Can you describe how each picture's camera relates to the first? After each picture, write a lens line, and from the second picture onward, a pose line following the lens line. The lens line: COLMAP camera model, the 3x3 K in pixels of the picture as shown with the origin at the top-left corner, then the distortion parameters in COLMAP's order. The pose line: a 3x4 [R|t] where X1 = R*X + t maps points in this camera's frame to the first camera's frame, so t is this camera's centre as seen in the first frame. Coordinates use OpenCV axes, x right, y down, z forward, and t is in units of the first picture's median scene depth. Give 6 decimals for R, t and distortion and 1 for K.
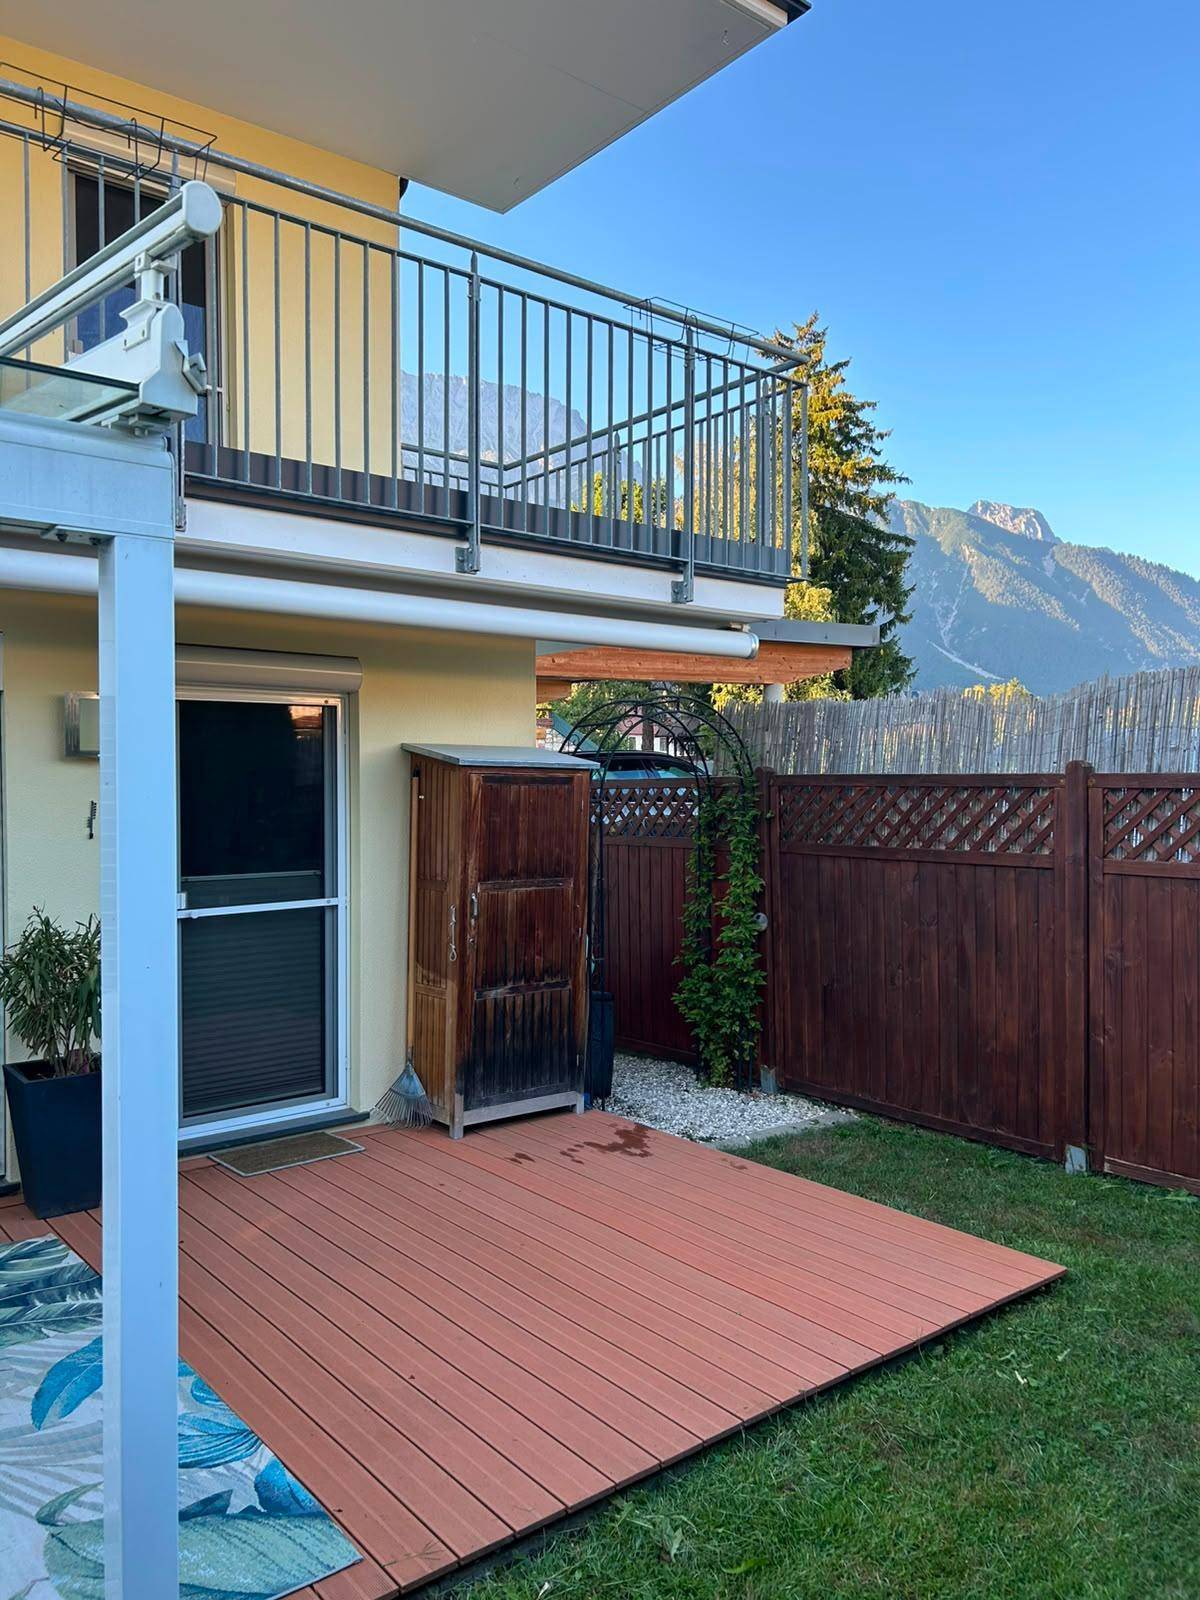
lens RADIAL K [[1214.2, 0, 600.0], [0, 1214.2, 800.0], [0, 0, 1]] dist [0.021592, -0.007222]
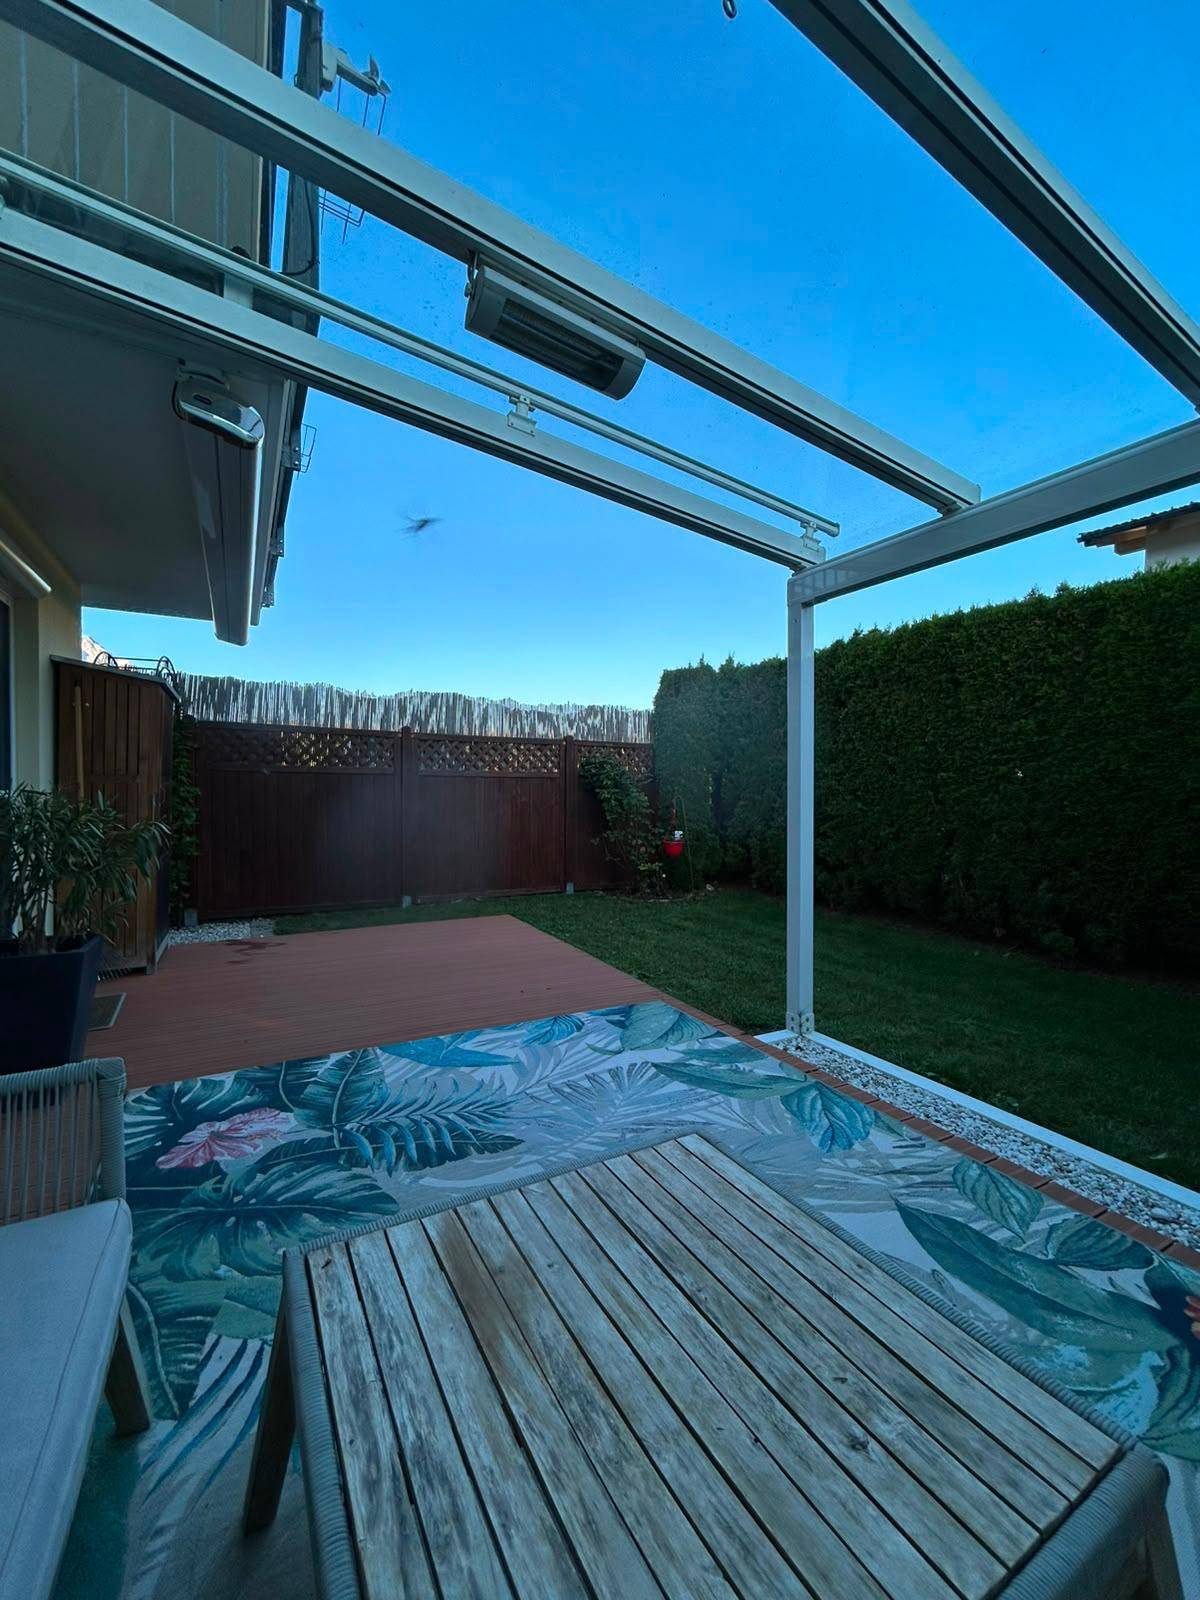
lens RADIAL K [[642.7, 0, 600.0], [0, 642.7, 800.0], [0, 0, 1]] dist [-0.001768, 0.000664]
pose [[0.184774, -0.017047, 0.982633, -0.941762], [0.006458, 0.999849, 0.016131, 0.115788], [-0.982760, 0.003365, 0.184856, 0.550144]]
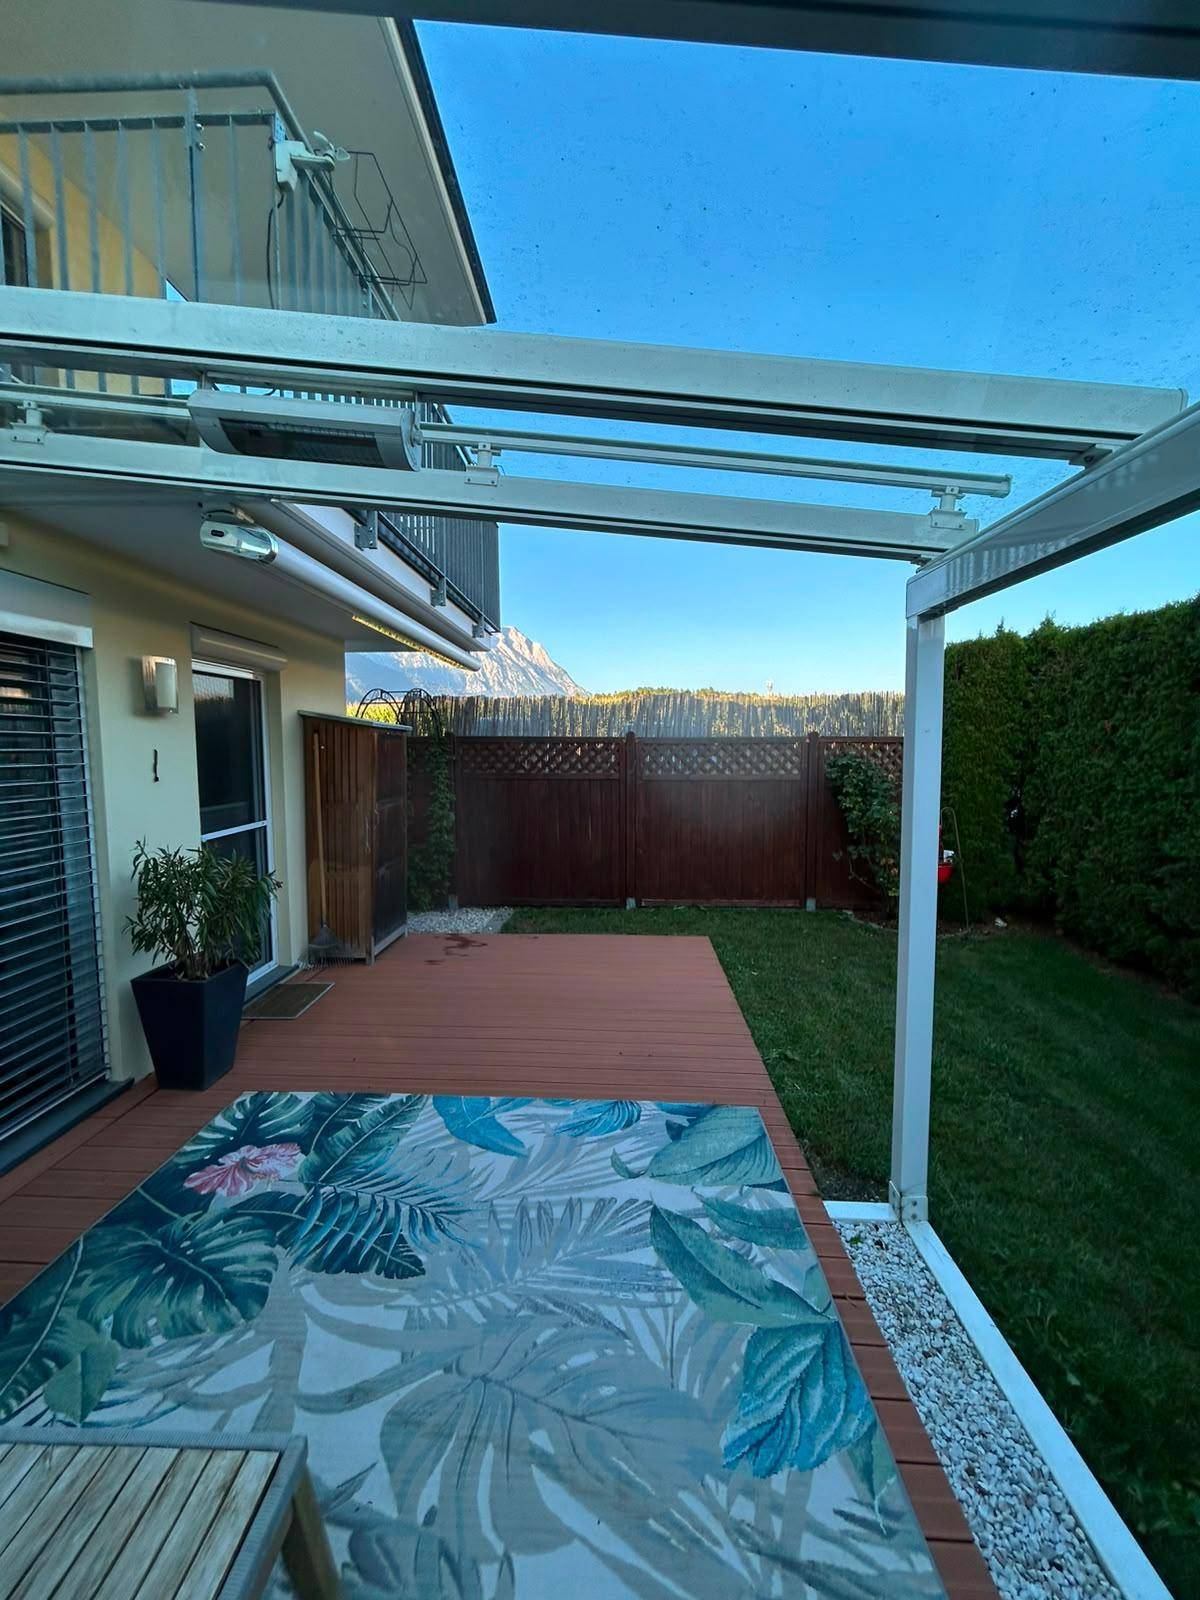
lens RADIAL K [[643.4, 0, 600.0], [0, 643.4, 800.0], [0, 0, 1]] dist [0.000197, 0.001113]
pose [[0.660391, -0.061930, 0.748364, -0.723643], [0.011421, 0.997307, 0.072452, 0.010009], [-0.750835, -0.039300, 0.659320, 0.312864]]
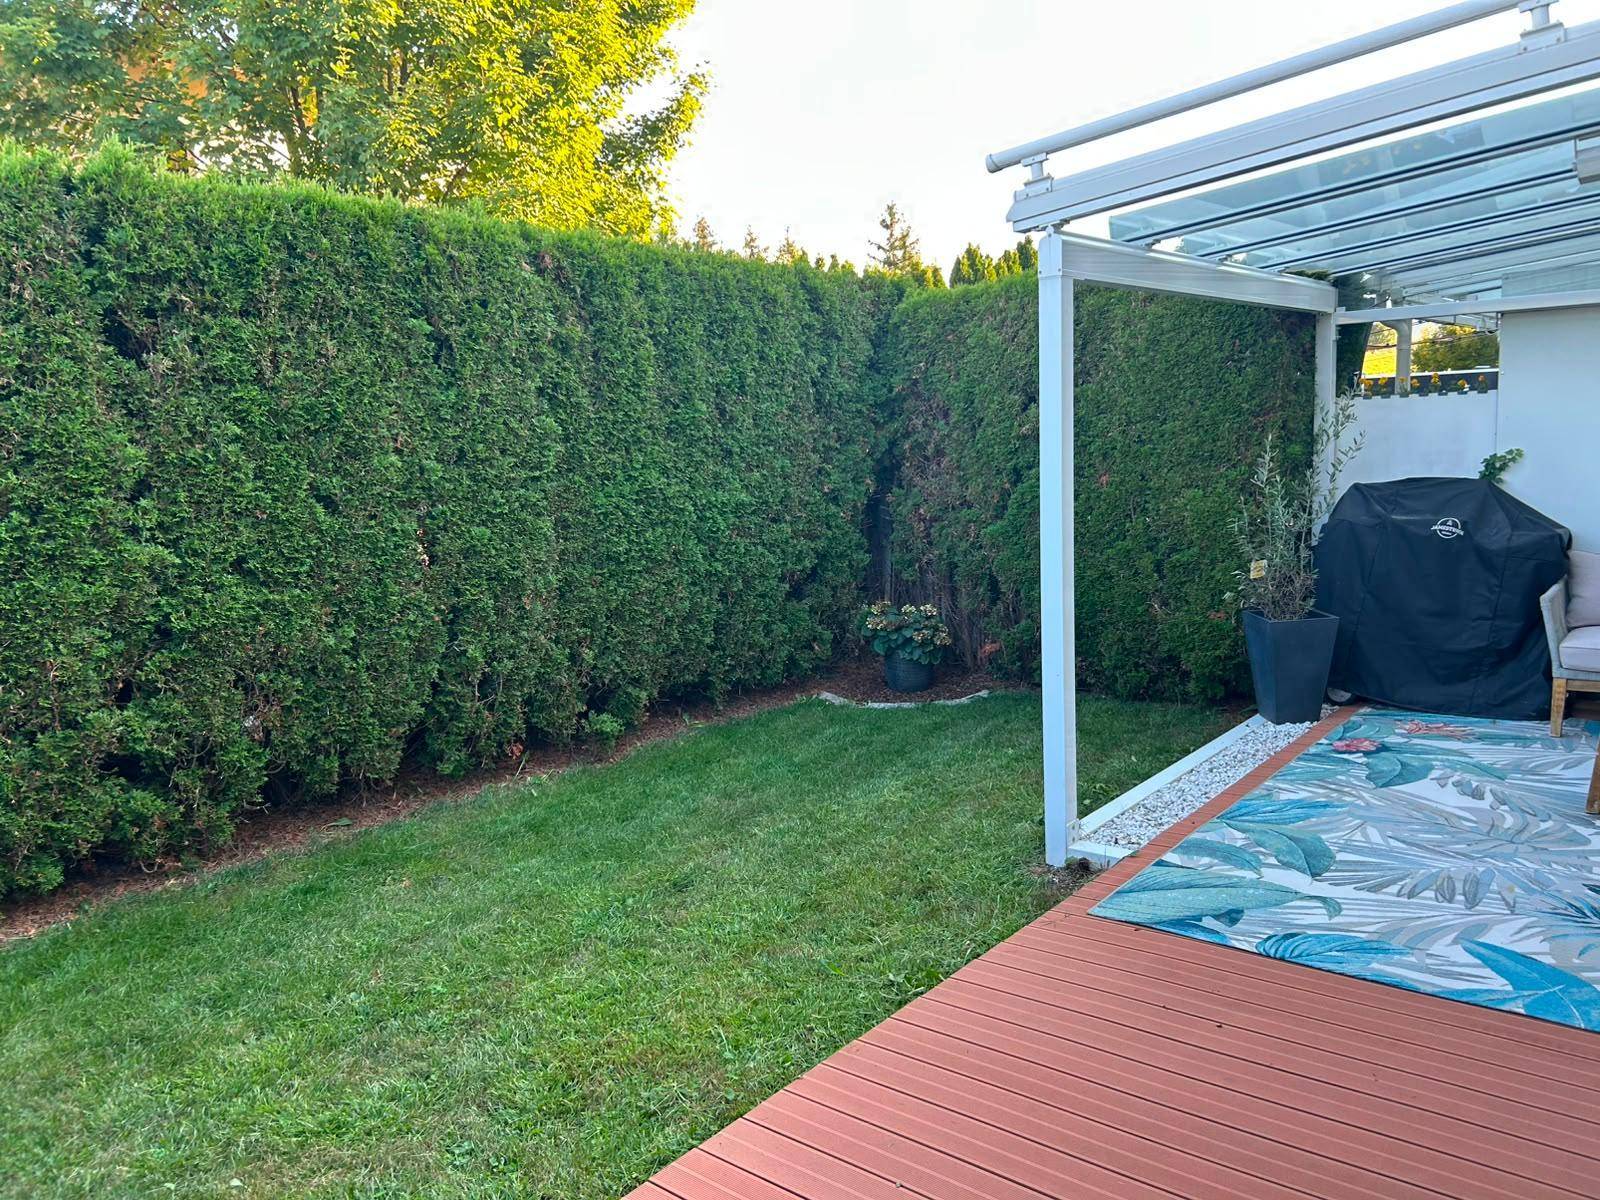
lens RADIAL K [[1214.2, 0, 800.0], [0, 1214.2, 600.0], [0, 0, 1]] dist [0.021592, -0.007222]
pose [[-0.980882, 0.067884, -0.182379, 0.240783], [0.039722, 0.987296, 0.153849, 0.006524], [0.190506, 0.143663, -0.971117, 1.440260]]
